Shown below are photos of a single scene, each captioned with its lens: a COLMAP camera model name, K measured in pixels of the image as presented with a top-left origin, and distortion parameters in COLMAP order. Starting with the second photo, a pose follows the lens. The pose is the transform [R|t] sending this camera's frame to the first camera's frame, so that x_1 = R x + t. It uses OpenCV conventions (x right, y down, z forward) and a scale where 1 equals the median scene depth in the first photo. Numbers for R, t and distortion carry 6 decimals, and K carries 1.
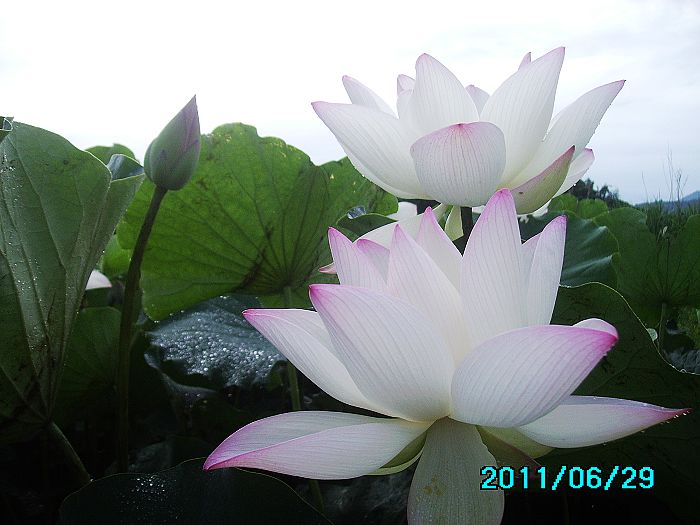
lens RADIAL K [[697.9, 0, 350.0], [0, 697.9, 262.5], [0, 0, 1]] dist [-0.149509, 0.089514]
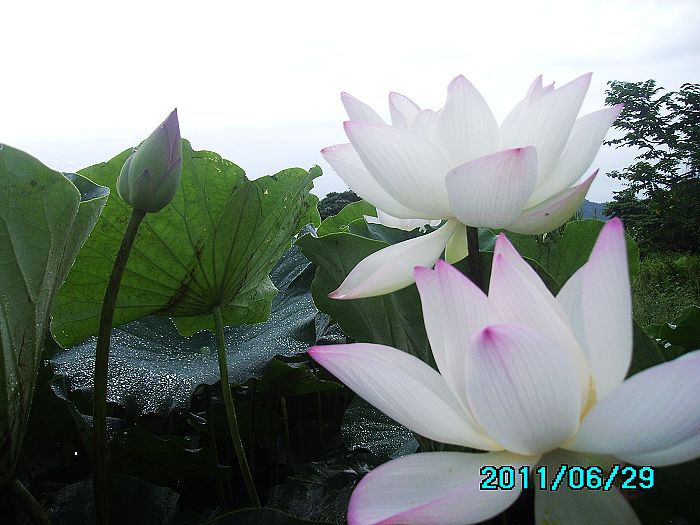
lens RADIAL K [[697.9, 0, 350.0], [0, 697.9, 262.5], [0, 0, 1]] dist [-0.149509, 0.089514]
pose [[0.976783, -0.028278, 0.212357, -0.116384], [0.030544, 0.999506, -0.007398, -0.014547], [-0.212043, 0.013713, 0.977164, 0.033788]]
